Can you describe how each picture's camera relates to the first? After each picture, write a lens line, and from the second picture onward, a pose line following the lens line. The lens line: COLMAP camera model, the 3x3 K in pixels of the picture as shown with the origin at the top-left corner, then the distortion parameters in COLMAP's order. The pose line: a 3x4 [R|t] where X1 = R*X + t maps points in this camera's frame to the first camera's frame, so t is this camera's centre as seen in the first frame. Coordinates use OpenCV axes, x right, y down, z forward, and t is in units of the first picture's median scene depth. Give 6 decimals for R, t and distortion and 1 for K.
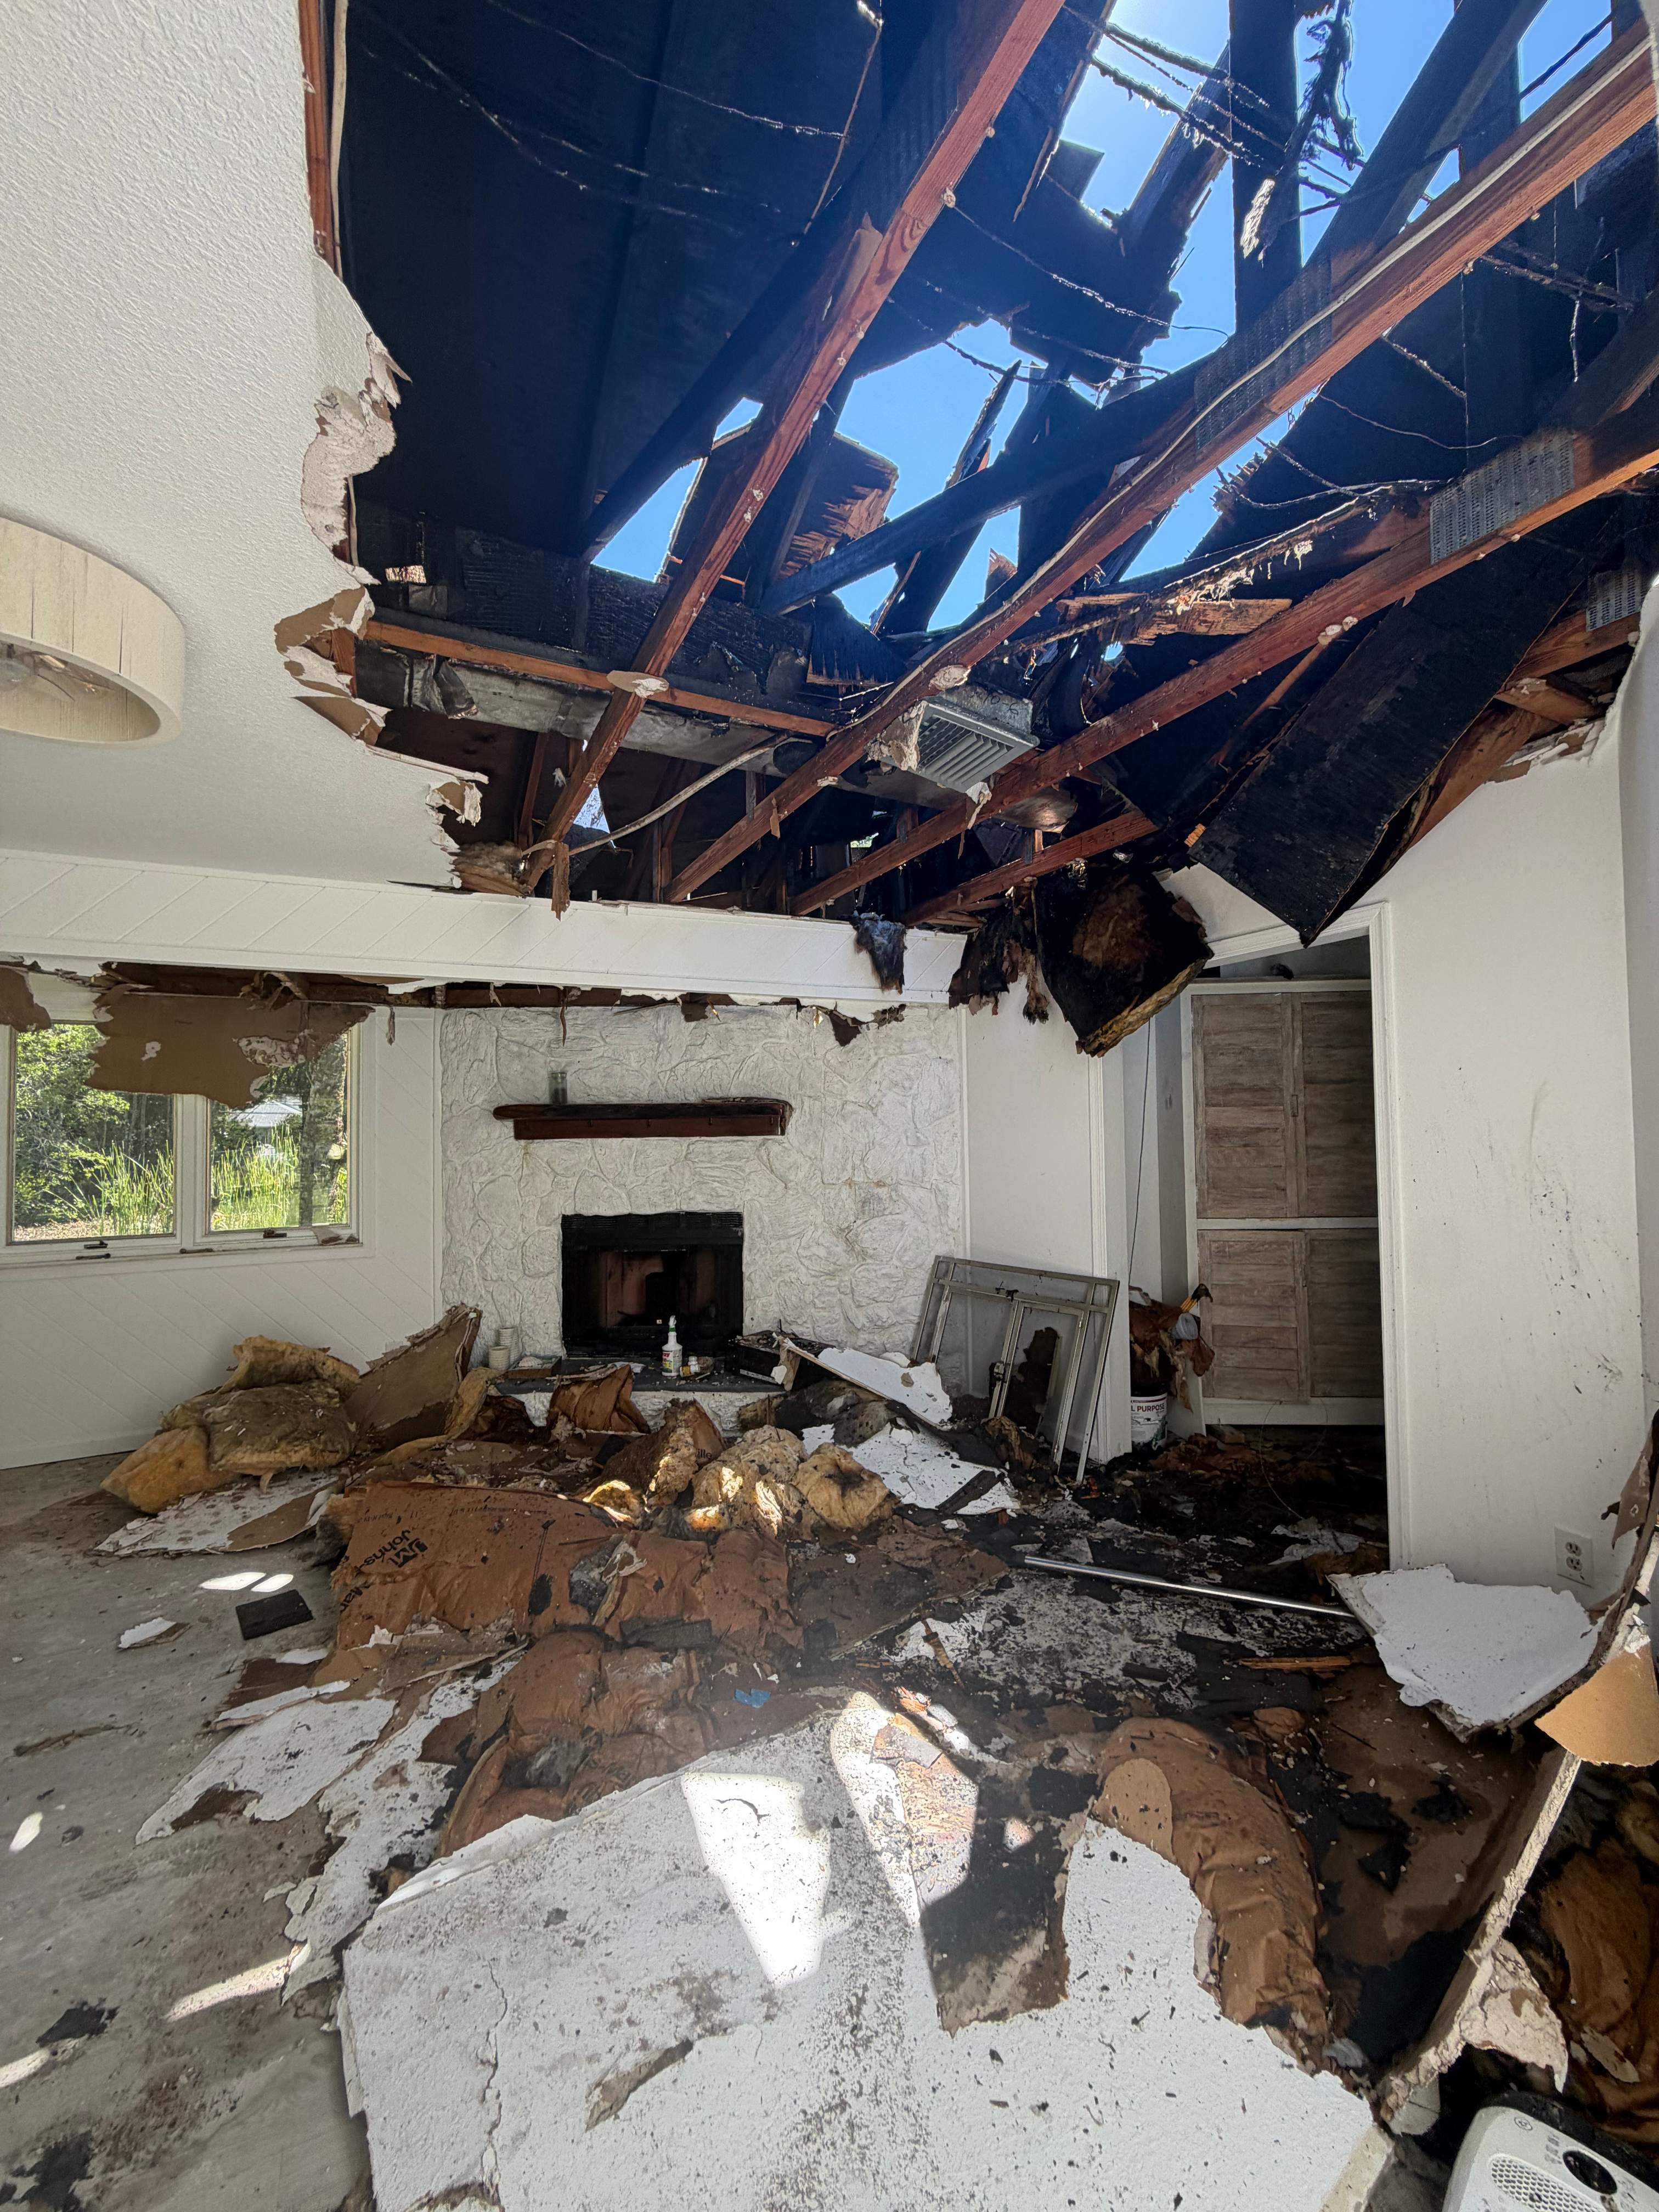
lens RADIAL K [[867.0, 0, 829.5], [0, 867.0, 1106.0], [0, 0, 1]] dist [-0.000056, -0.000013]
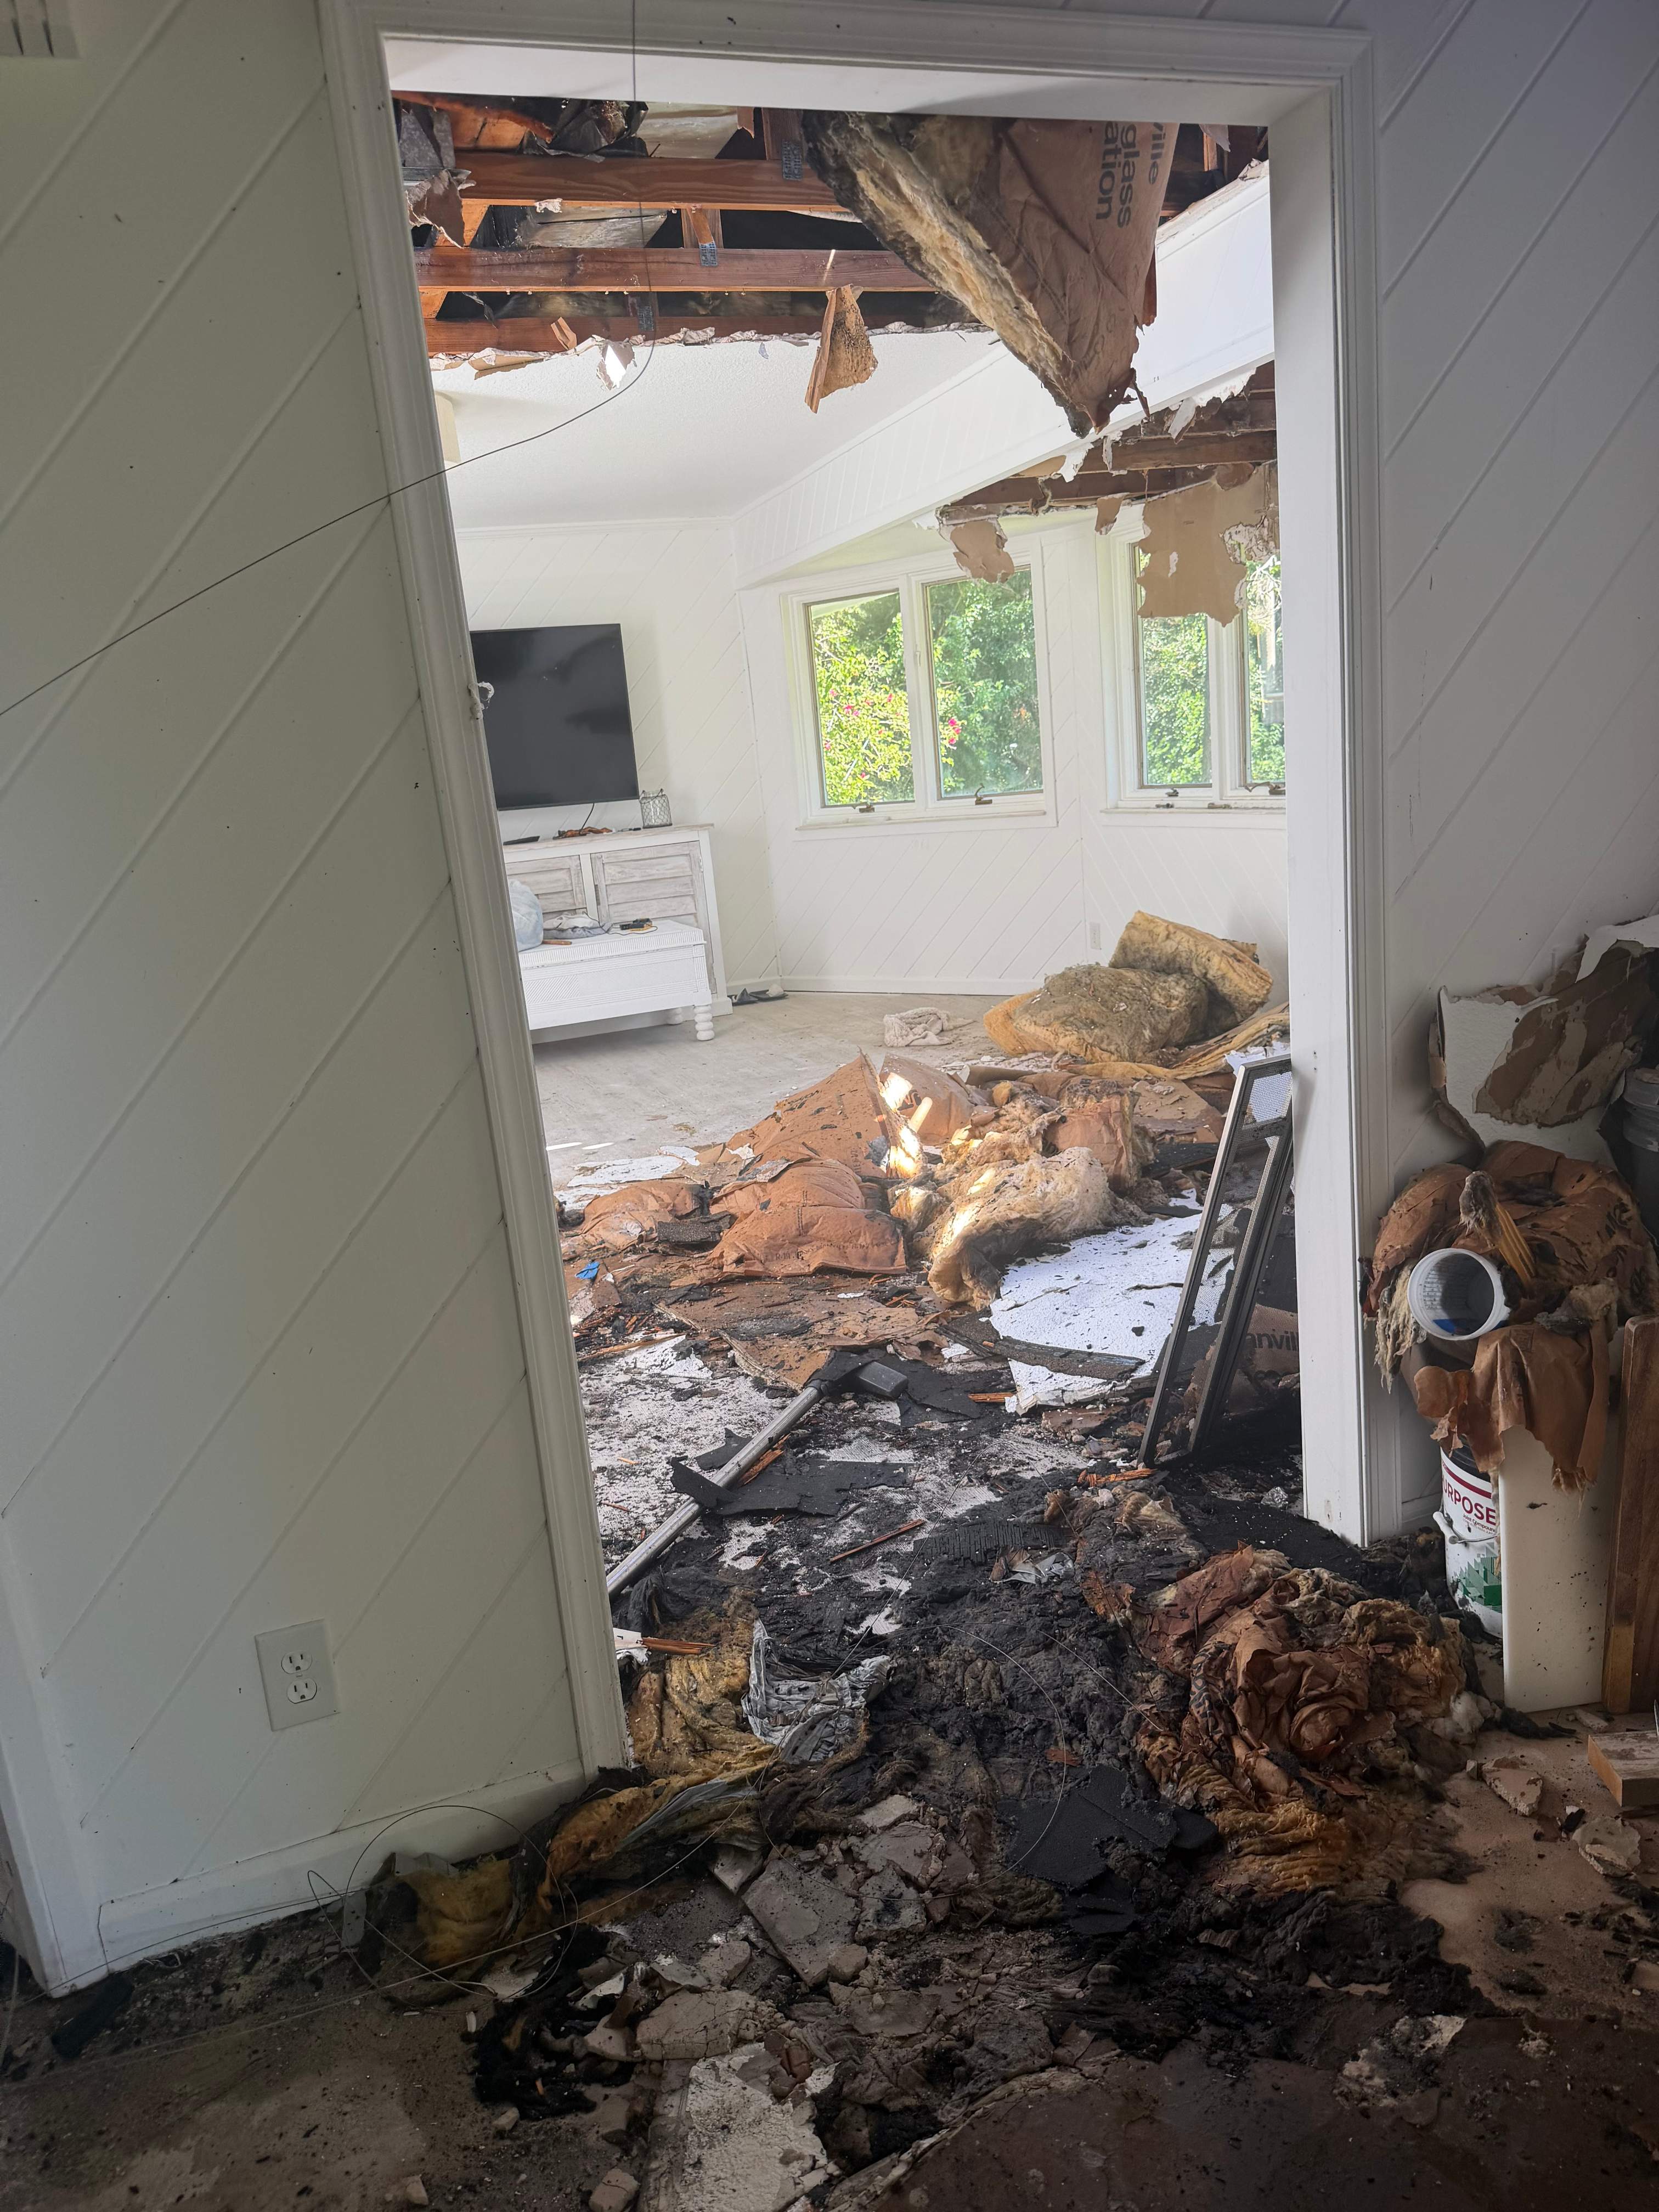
lens RADIAL K [[1588.4, 0, 829.5], [0, 1588.4, 1106.0], [0, 0, 1]] dist [-0.004044, -0.009685]
pose [[-0.098592, 0.244512, -0.964621, 0.826814], [0.112086, 0.965904, 0.233381, 0.045747], [0.988795, -0.085111, -0.122637, 0.769418]]
